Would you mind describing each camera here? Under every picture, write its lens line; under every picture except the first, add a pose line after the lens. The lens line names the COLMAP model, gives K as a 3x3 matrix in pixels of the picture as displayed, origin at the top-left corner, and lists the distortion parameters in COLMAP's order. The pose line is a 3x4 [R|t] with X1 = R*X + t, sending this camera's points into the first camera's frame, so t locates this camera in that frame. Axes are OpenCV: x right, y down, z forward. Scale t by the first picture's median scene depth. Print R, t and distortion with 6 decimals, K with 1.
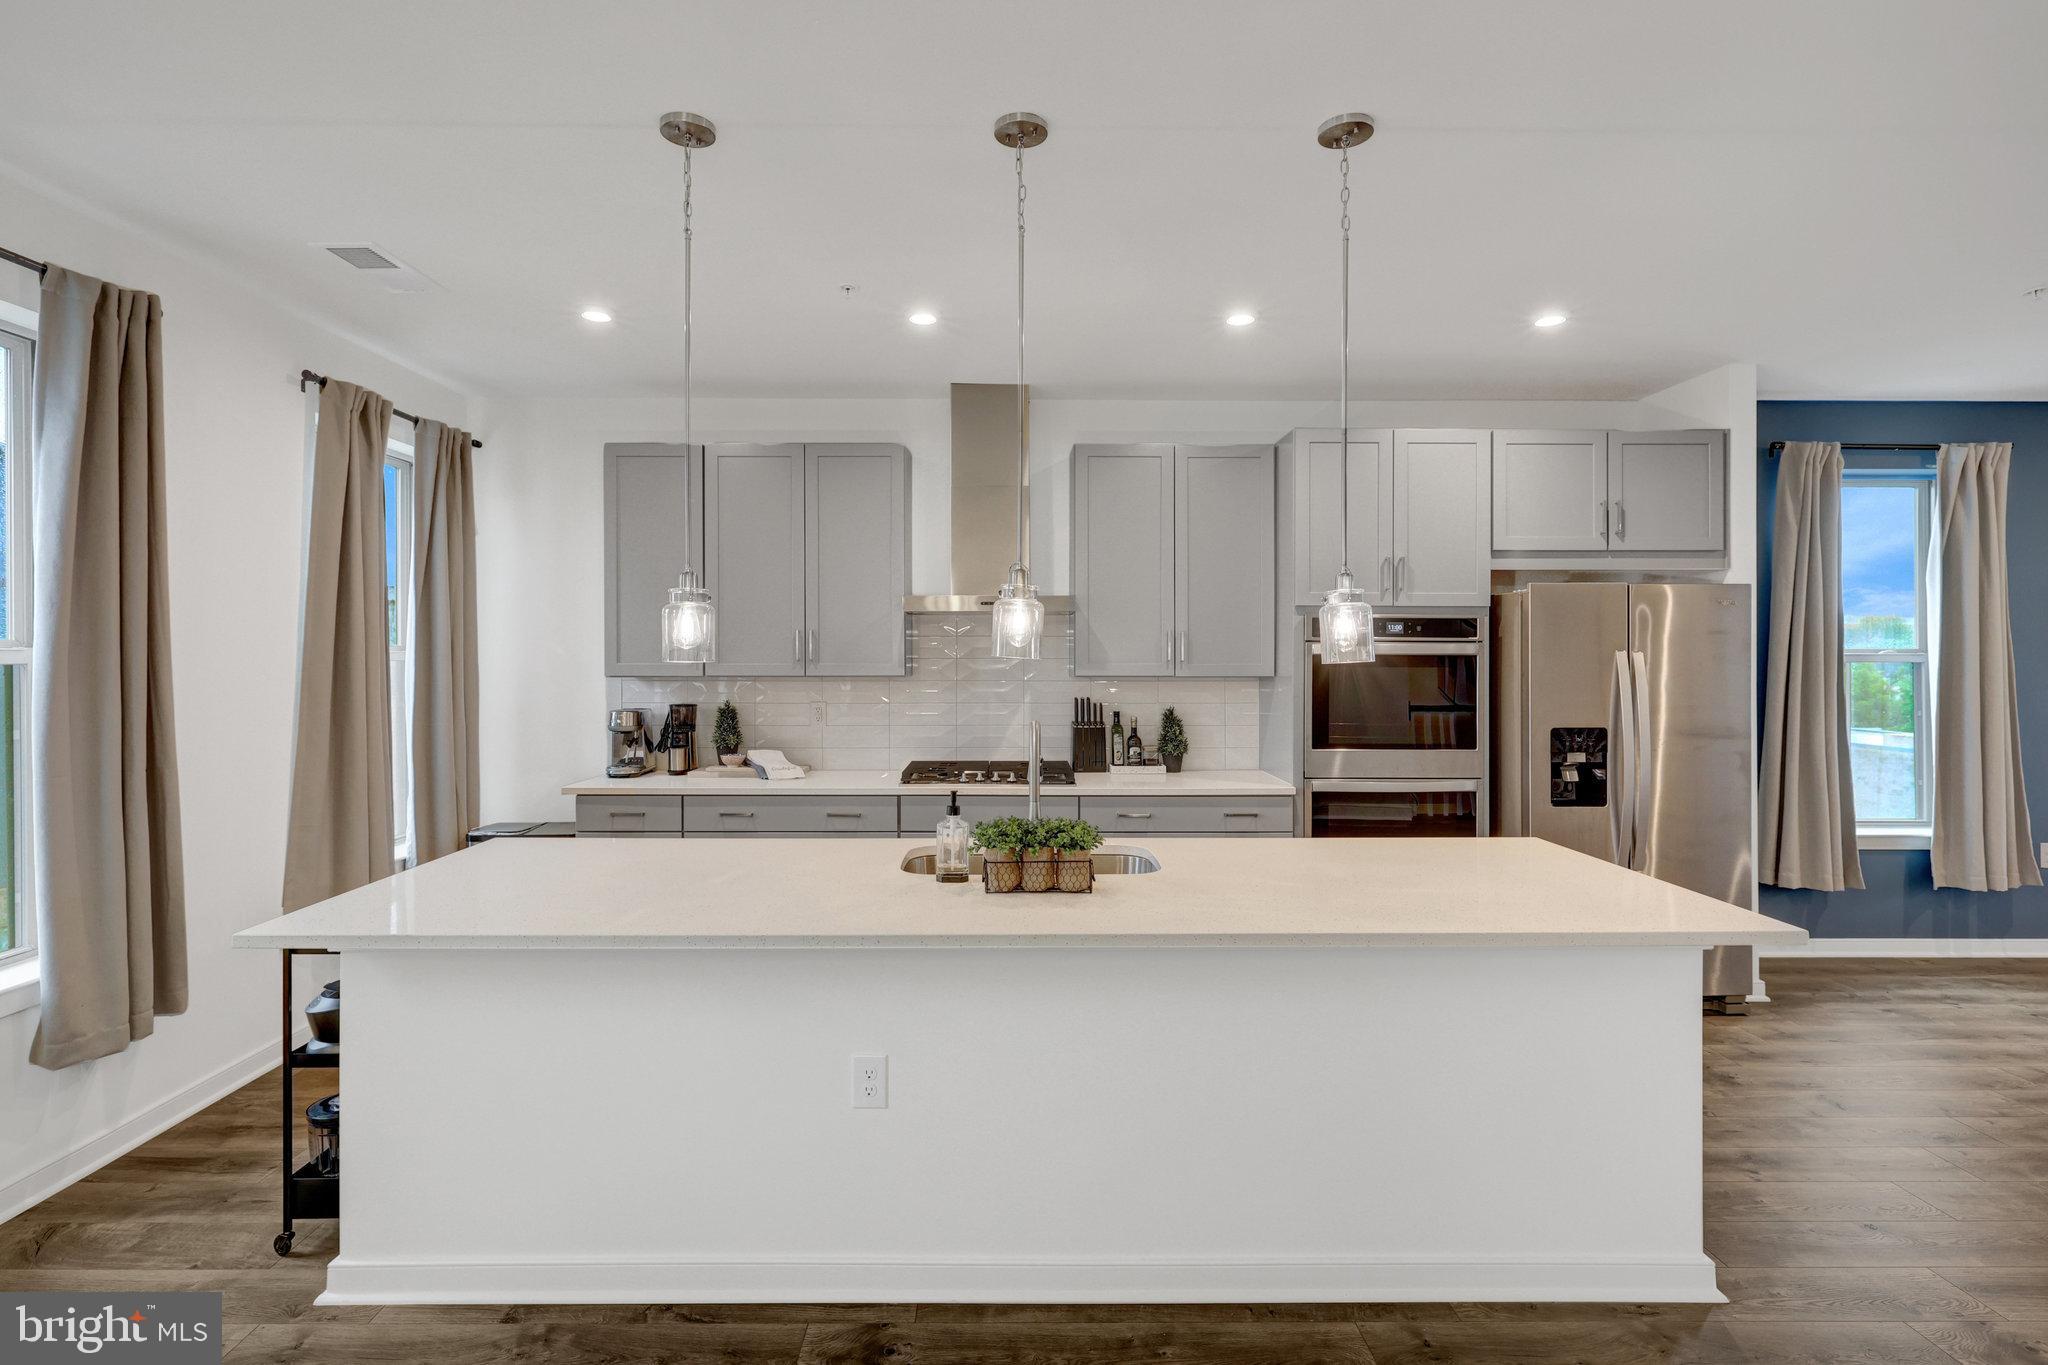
lens RADIAL K [[970.5, 0, 1017.7], [0, 970.5, 667.2], [0, 0, 1]] dist [-0.004257, 0.003560]
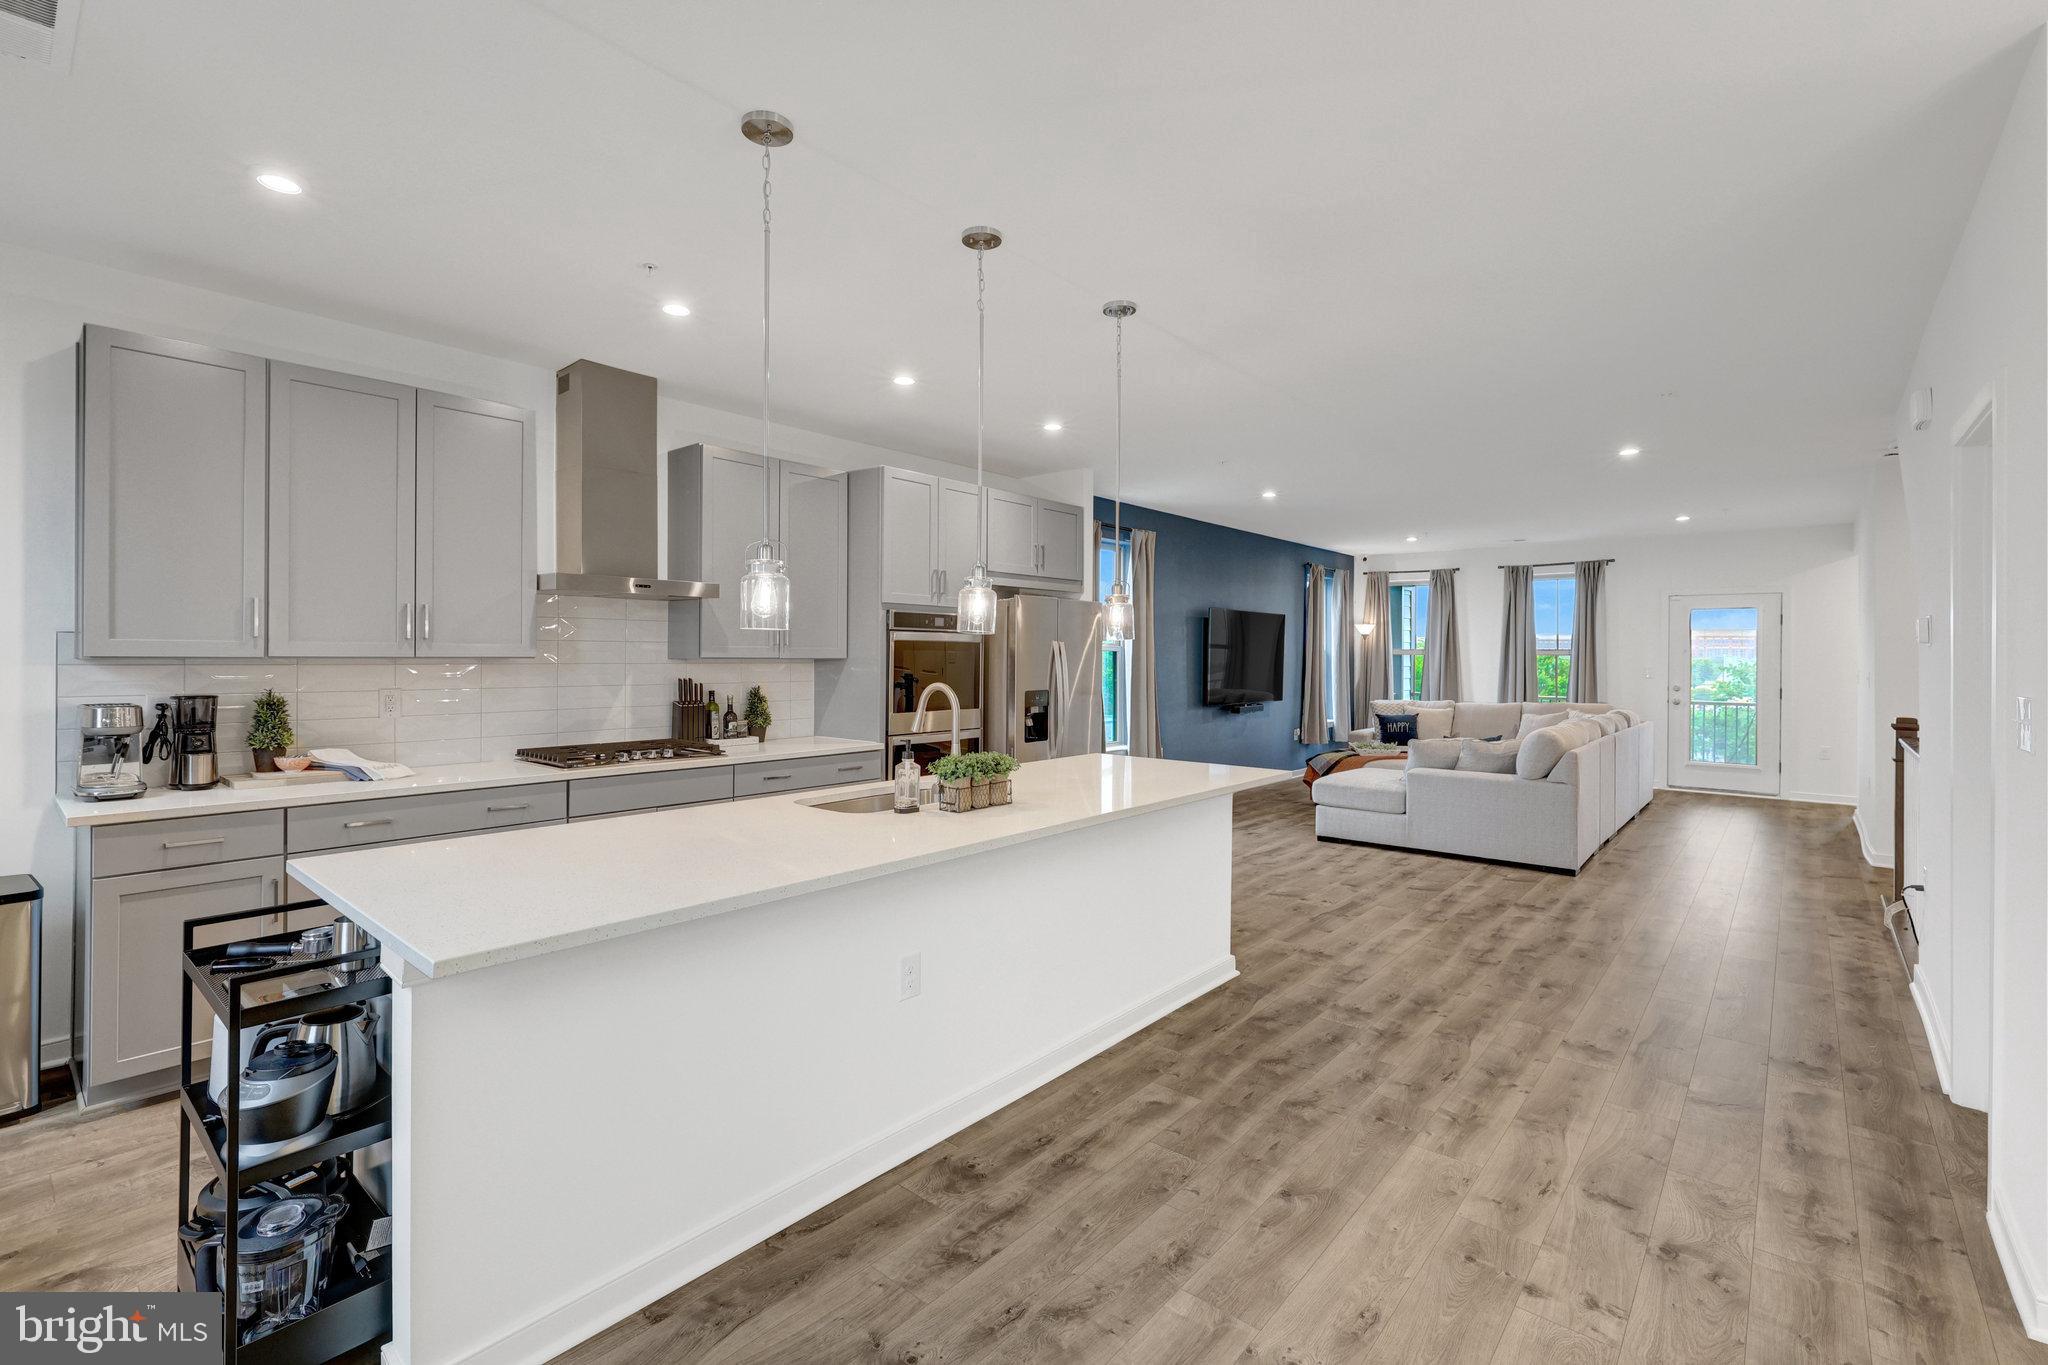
lens RADIAL K [[888.7, 0, 1016.7], [0, 888.7, 667.0], [0, 0, 1]] dist [0.002859, -0.003783]
pose [[0.666816, -0.007452, 0.745185, -0.440444], [0.004526, 0.999972, 0.005950, 0.015082], [-0.745209, -0.000595, 0.666831, 0.074708]]
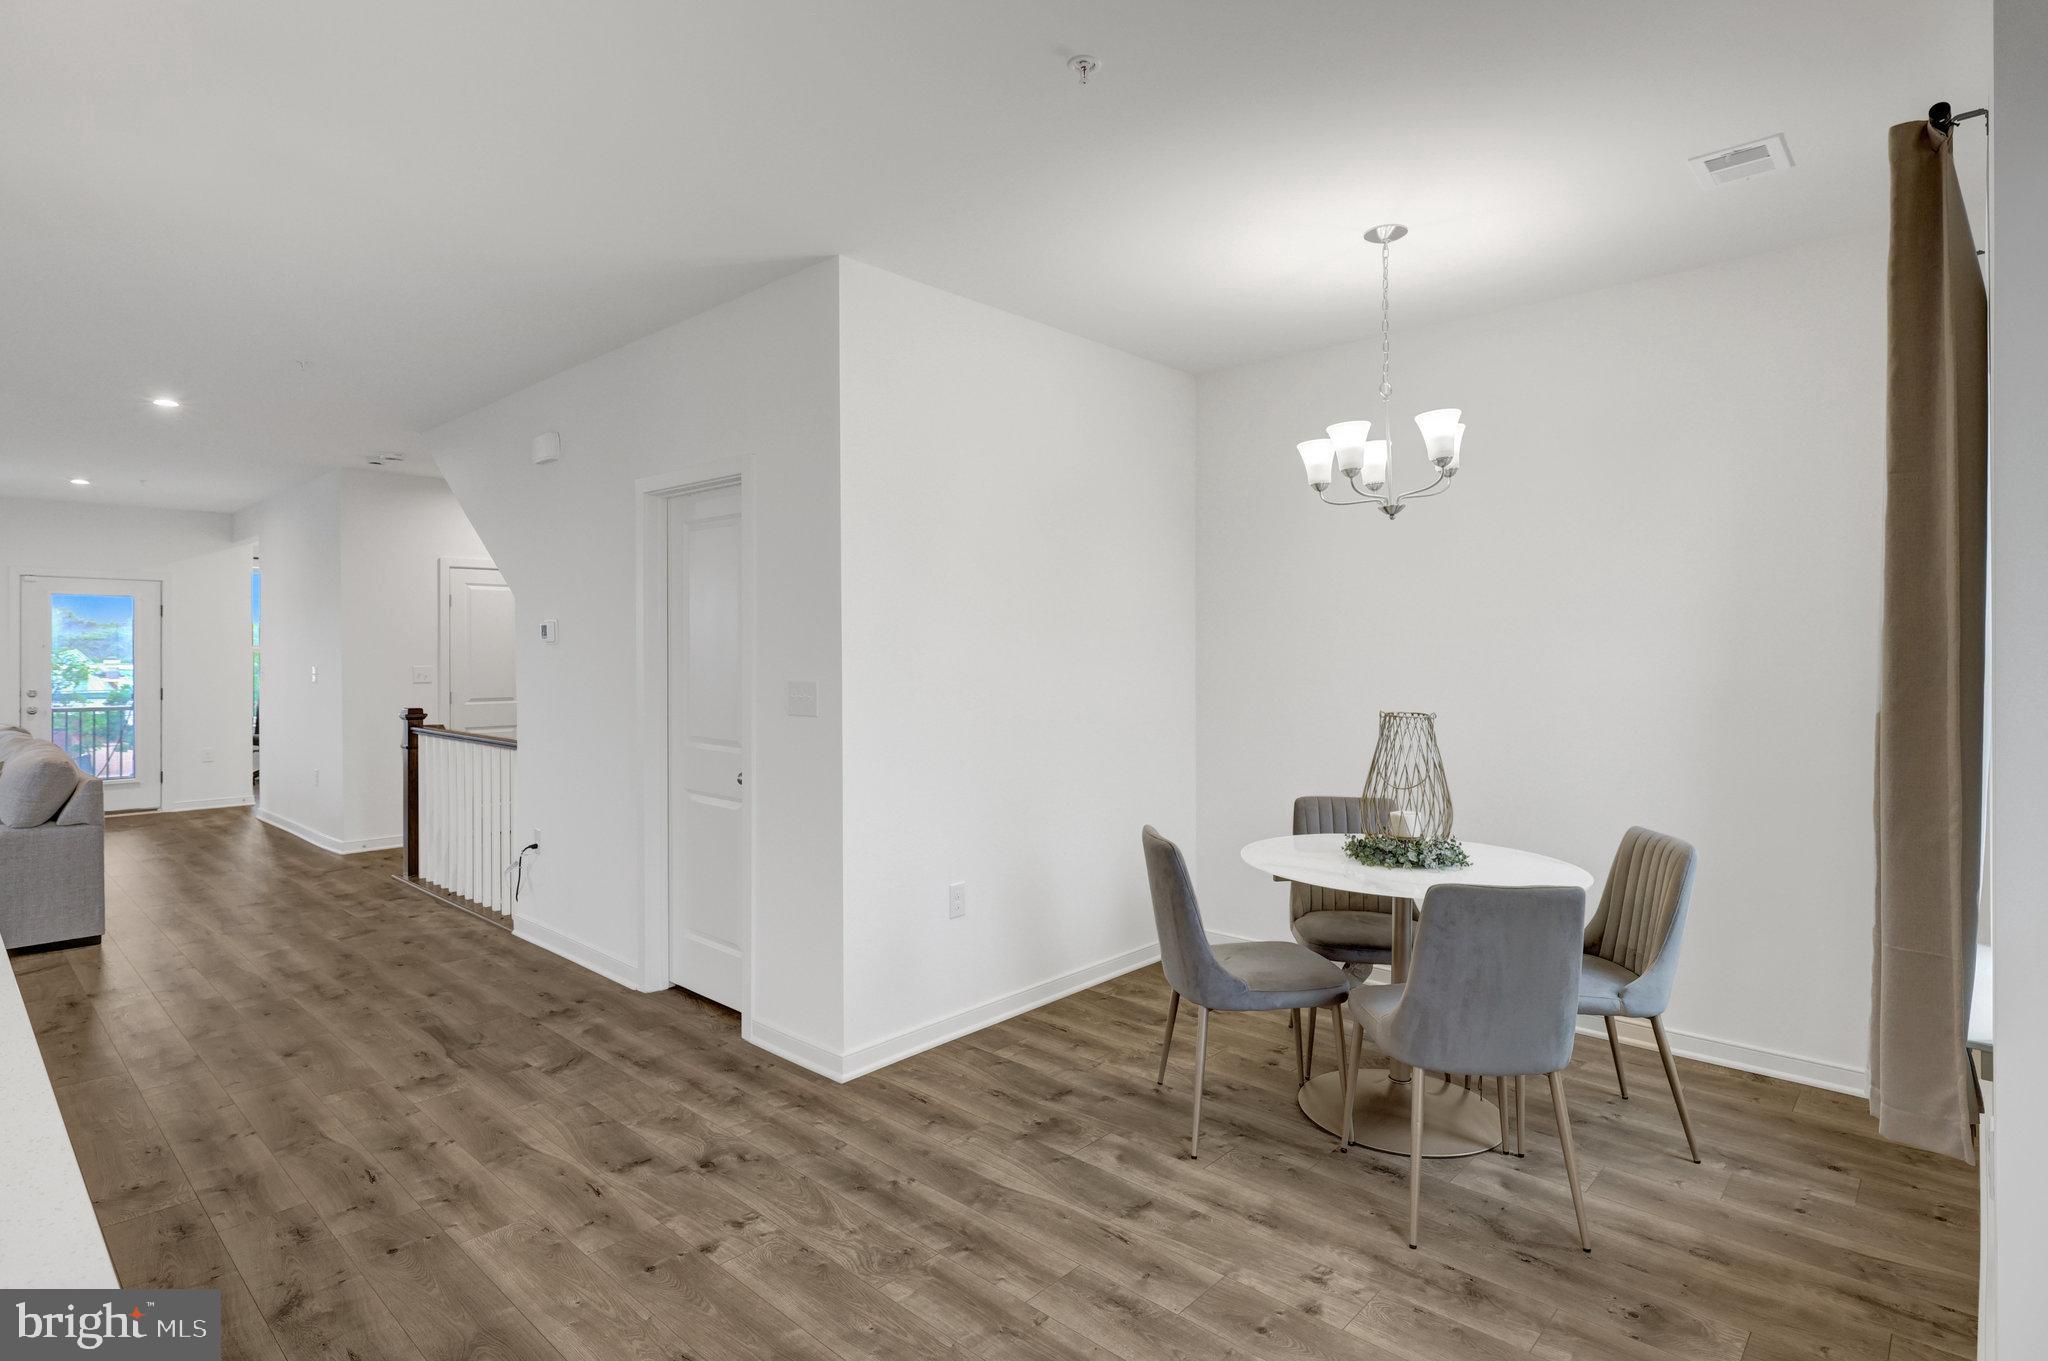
lens RADIAL K [[1047.5, 0, 976.4], [0, 1047.5, 648.3], [0, 0, 1]] dist [0.004781, 0.000382]
pose [[-0.703041, 0.005947, 0.711124, -0.435784], [0.011112, 0.999935, 0.002624, 0.013640], [-0.711062, 0.009747, -0.703061, 0.460238]]
